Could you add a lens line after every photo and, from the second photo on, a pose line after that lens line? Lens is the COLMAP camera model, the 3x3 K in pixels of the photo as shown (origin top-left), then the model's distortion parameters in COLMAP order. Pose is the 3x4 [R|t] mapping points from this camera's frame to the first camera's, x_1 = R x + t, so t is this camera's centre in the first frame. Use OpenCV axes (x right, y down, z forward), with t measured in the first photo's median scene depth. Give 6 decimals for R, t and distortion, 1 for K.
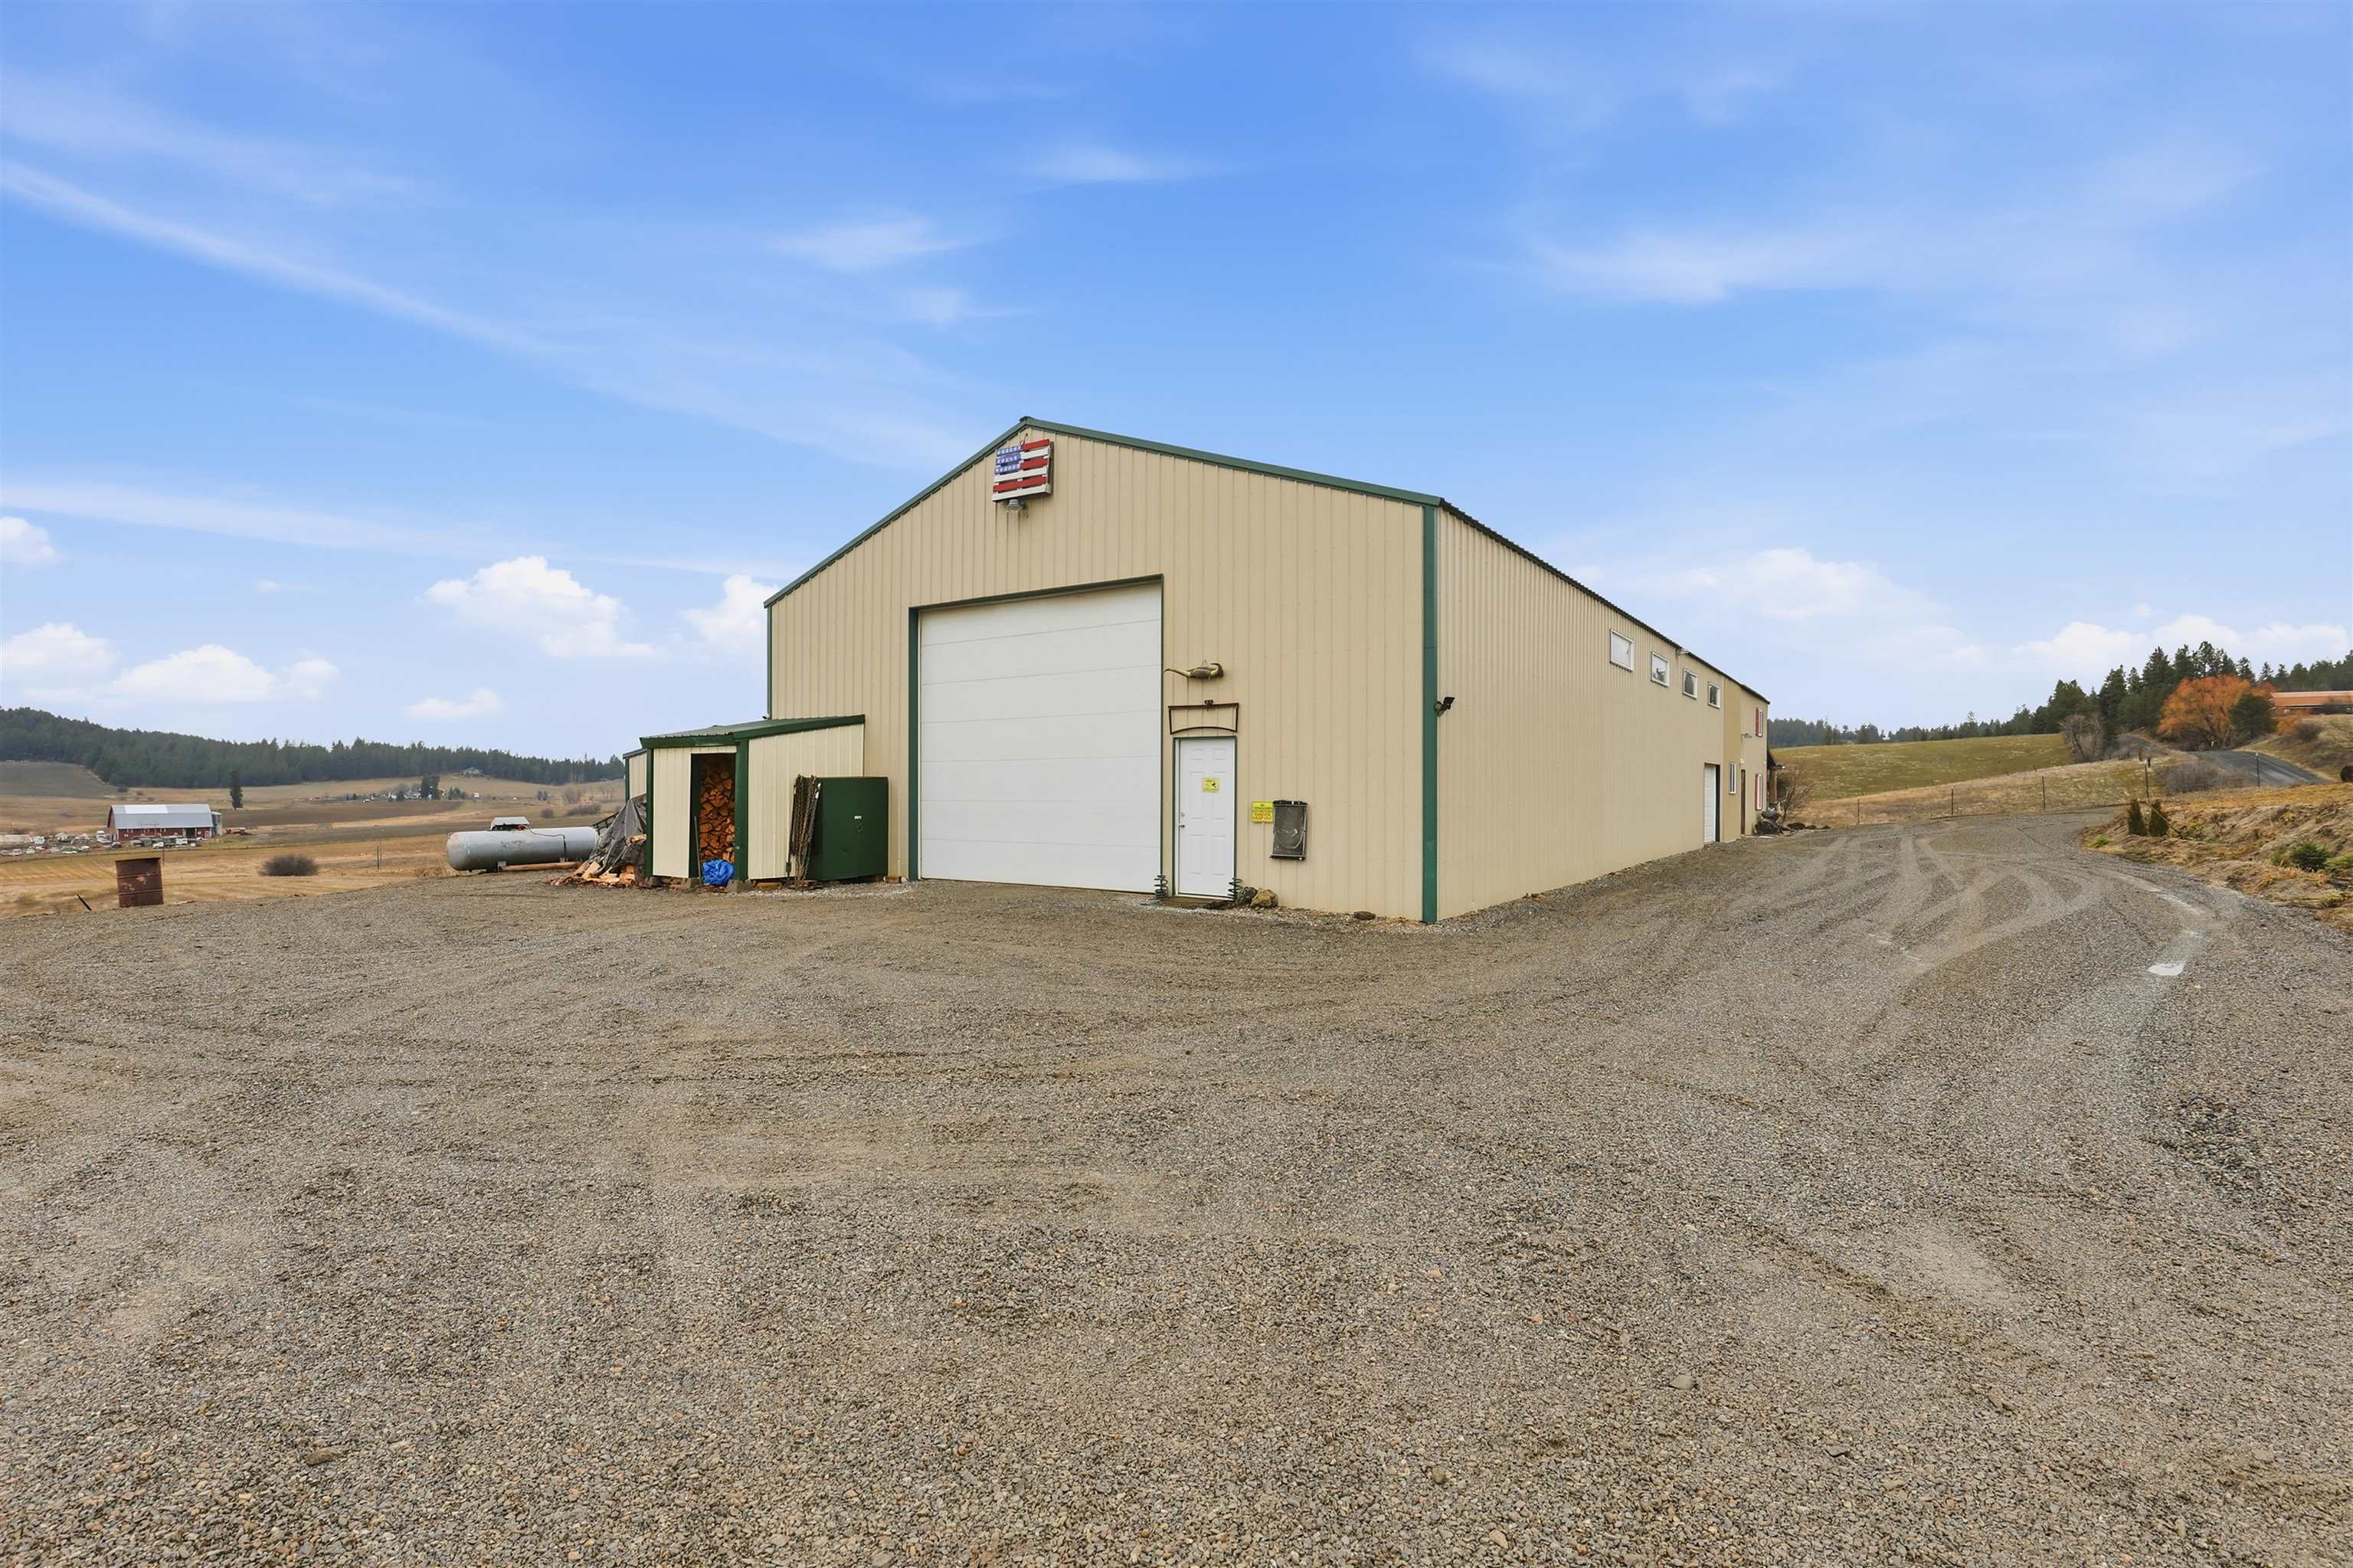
lens RADIAL K [[1078.6, 0, 1176.6], [0, 1078.6, 775.5], [0, 0, 1]] dist [-0.020545, 0.000247]
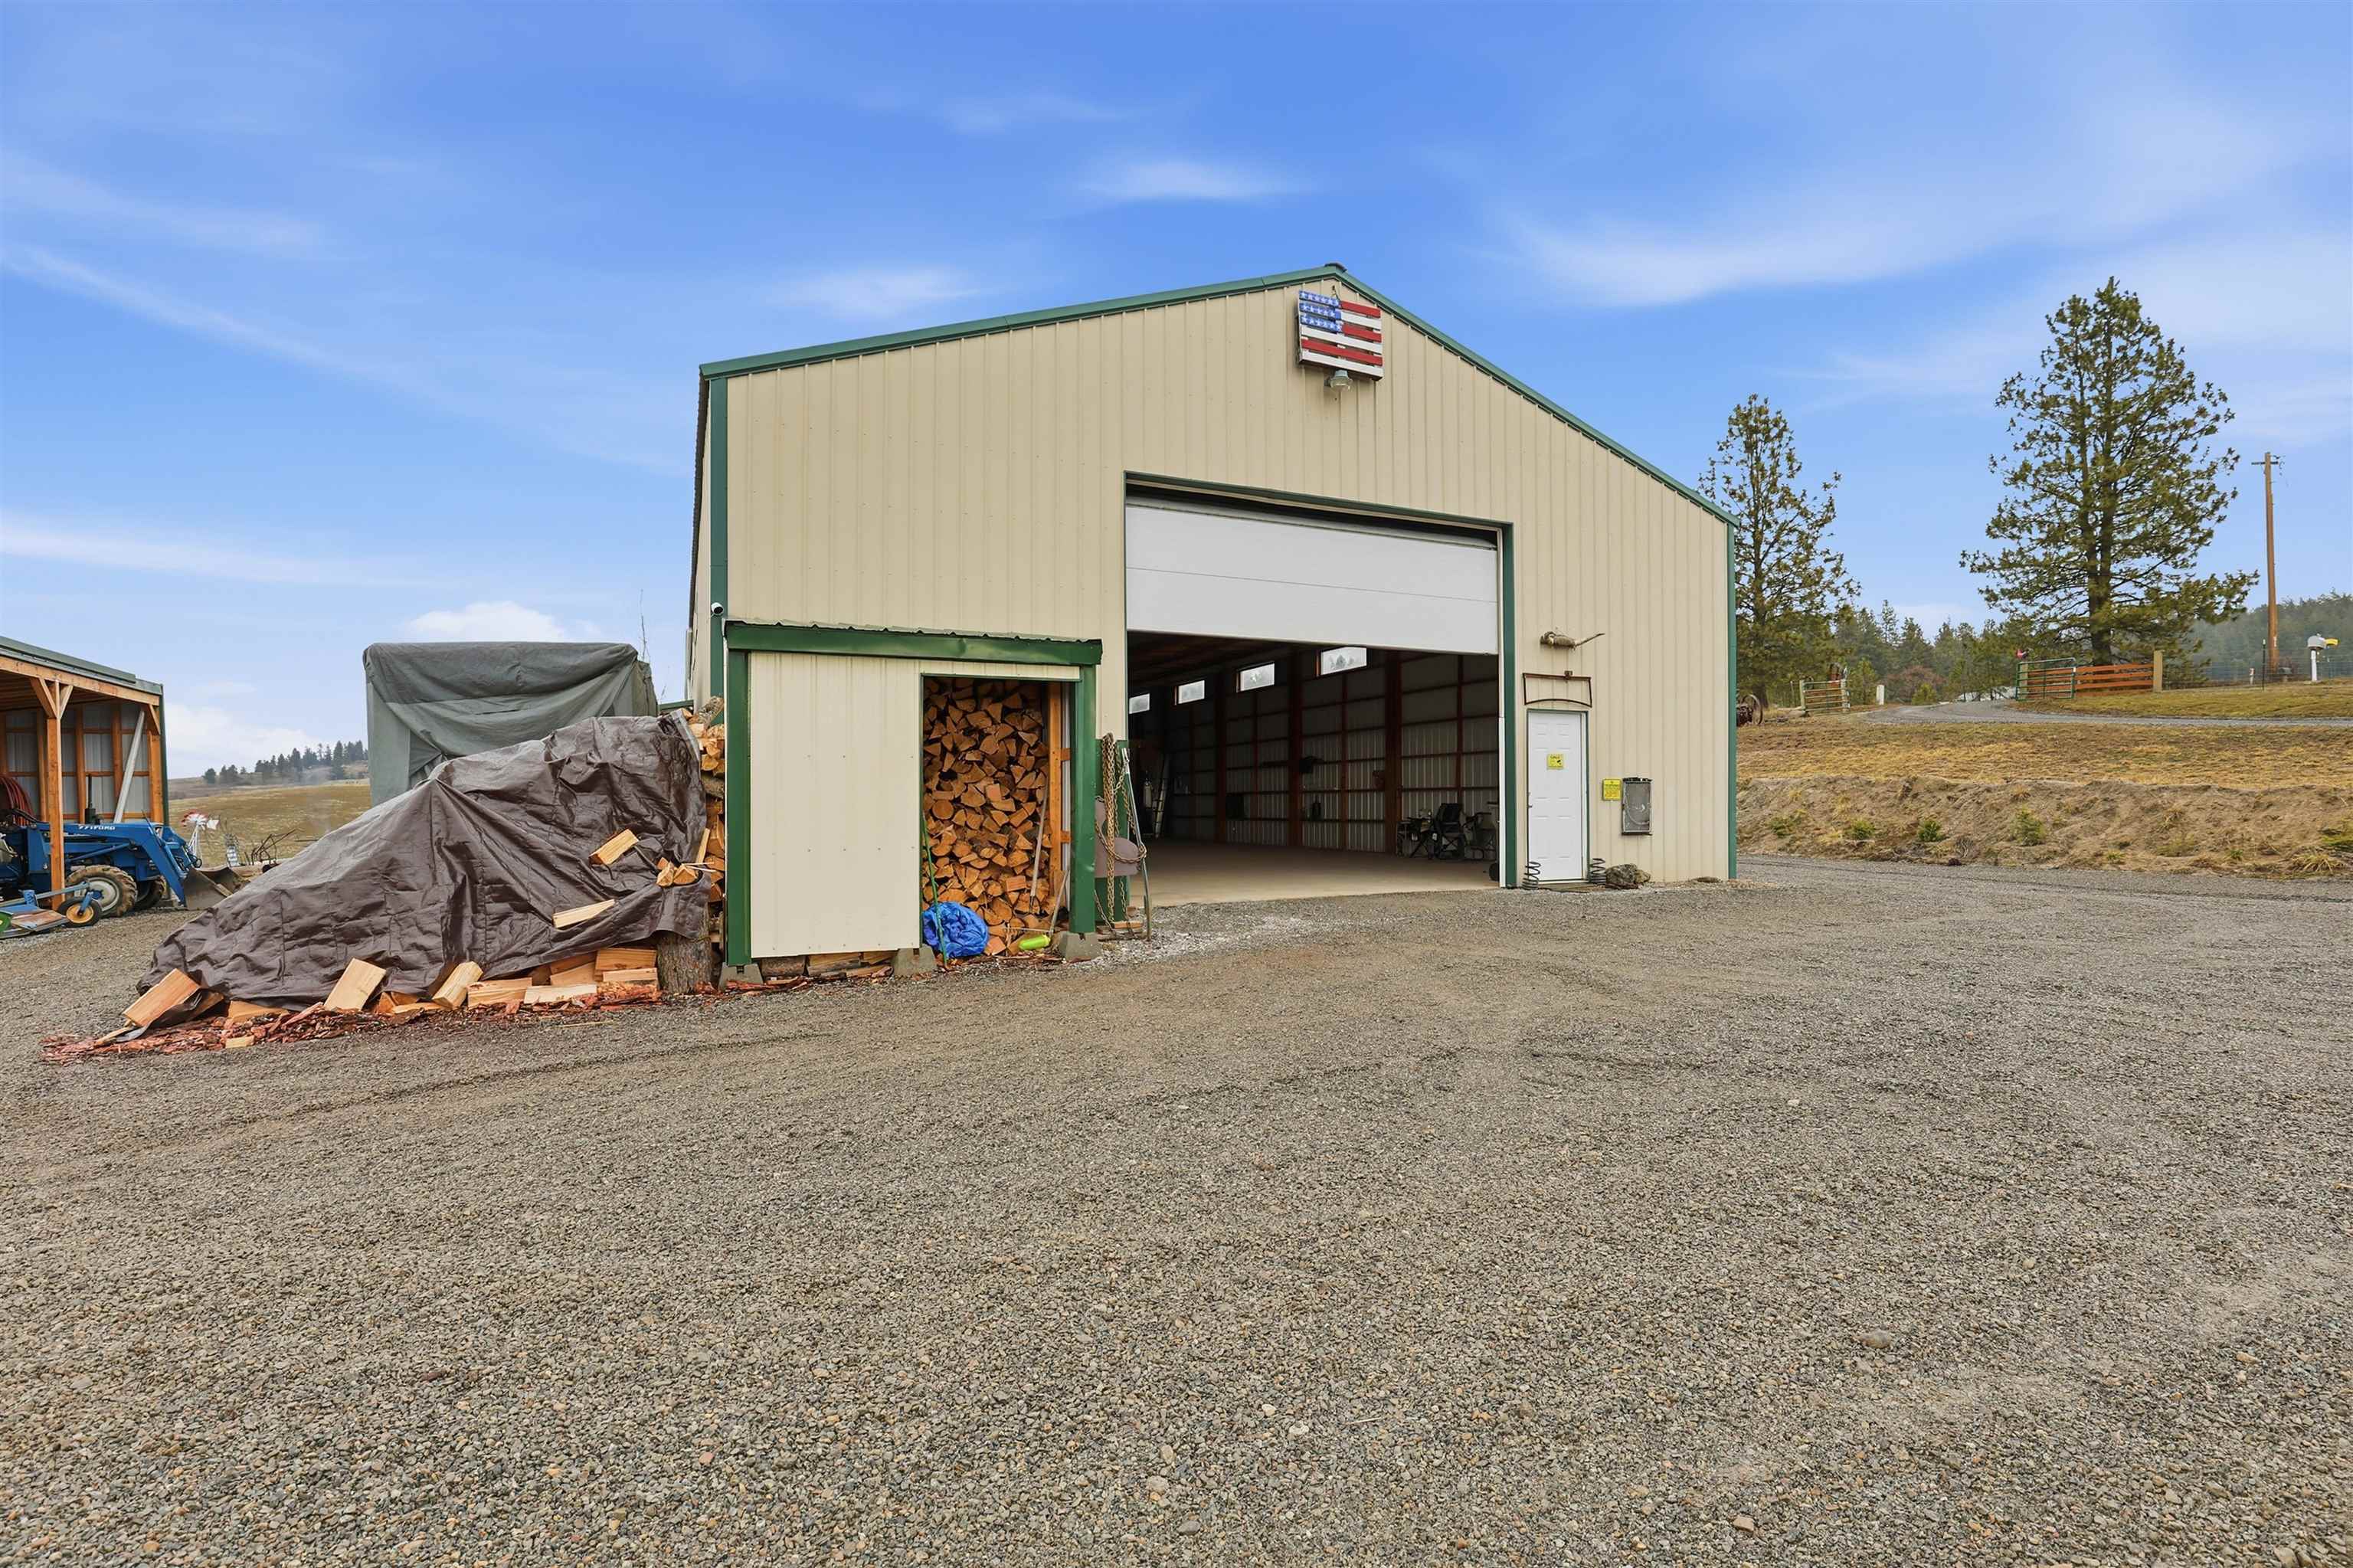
lens RADIAL K [[1078.6, 0, 1180.1], [0, 1078.6, 799.2], [0, 0, 1]] dist [-0.020545, 0.000247]
pose [[0.513014, -0.004313, 0.858369, -0.843328], [0.000642, 0.999989, 0.004641, 0.032998], [-0.858380, -0.001830, 0.513011, 0.721519]]
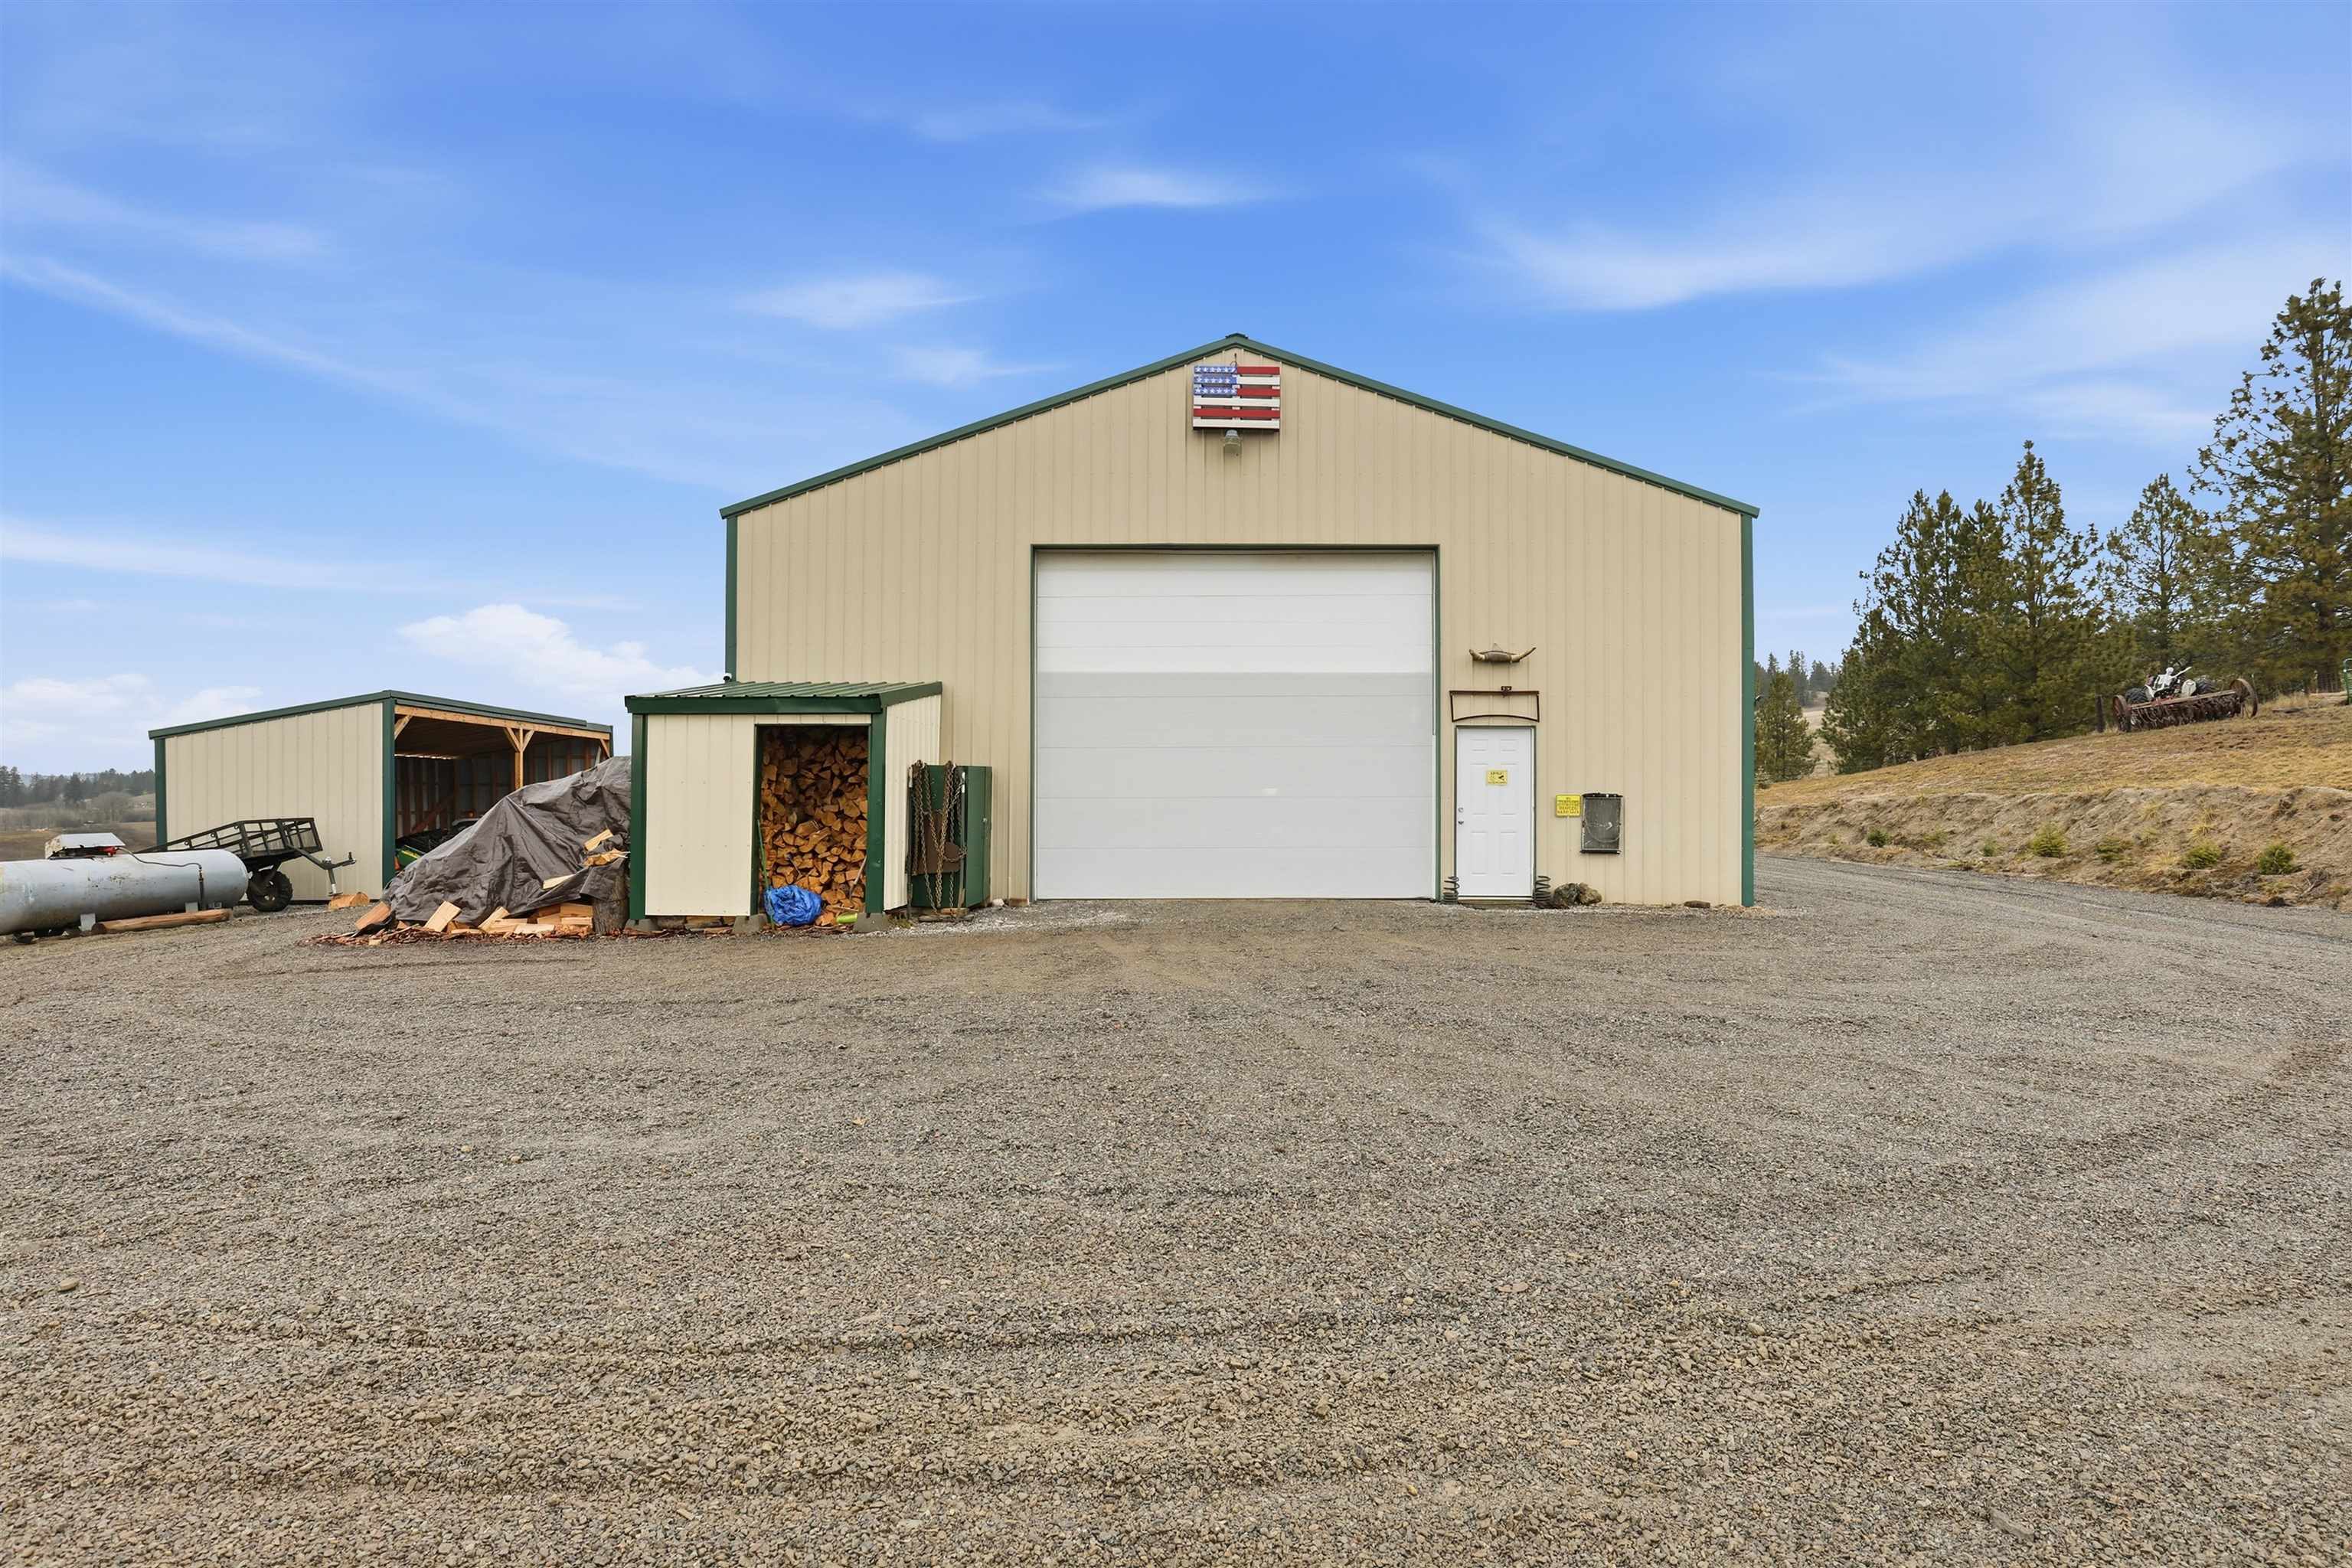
lens RADIAL K [[1078.1, 0, 1181.5], [0, 1078.1, 788.9], [0, 0, 1]] dist [-0.020545, 0.000247]
pose [[0.833331, 0.007525, 0.552722, -0.639379], [-0.005108, 0.999969, -0.005913, 0.022975], [-0.552750, 0.002105, 0.833344, 0.338611]]
